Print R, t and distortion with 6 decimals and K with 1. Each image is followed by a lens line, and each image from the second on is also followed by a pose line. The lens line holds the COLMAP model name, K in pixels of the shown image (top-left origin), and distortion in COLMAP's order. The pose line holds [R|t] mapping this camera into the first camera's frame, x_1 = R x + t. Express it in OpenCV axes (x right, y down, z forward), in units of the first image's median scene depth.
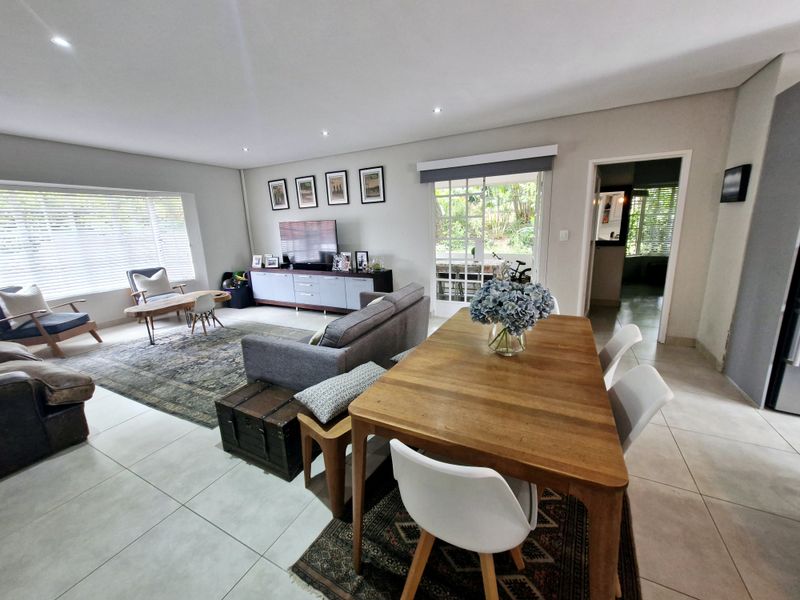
lens RADIAL K [[311.7, 0, 407.6], [0, 311.7, 289.7], [0, 0, 1]] dist [-0.001530, -0.000358]
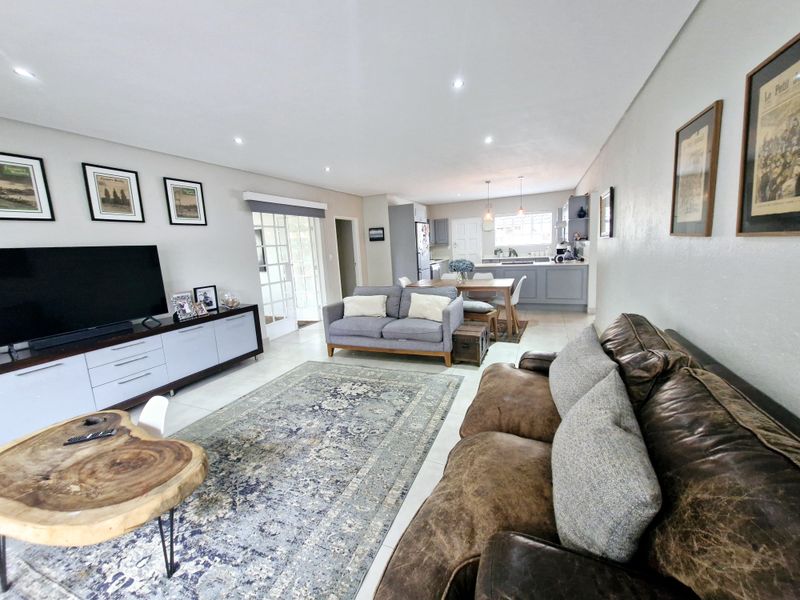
lens RADIAL K [[311.7, 0, 407.6], [0, 311.7, 289.7], [0, 0, 1]] dist [-0.001530, -0.000358]
pose [[-0.056457, -0.105958, 0.992767, -1.009601], [0.257970, 0.959039, 0.117029, -0.085524], [-0.964502, 0.262711, -0.026810, 0.600136]]
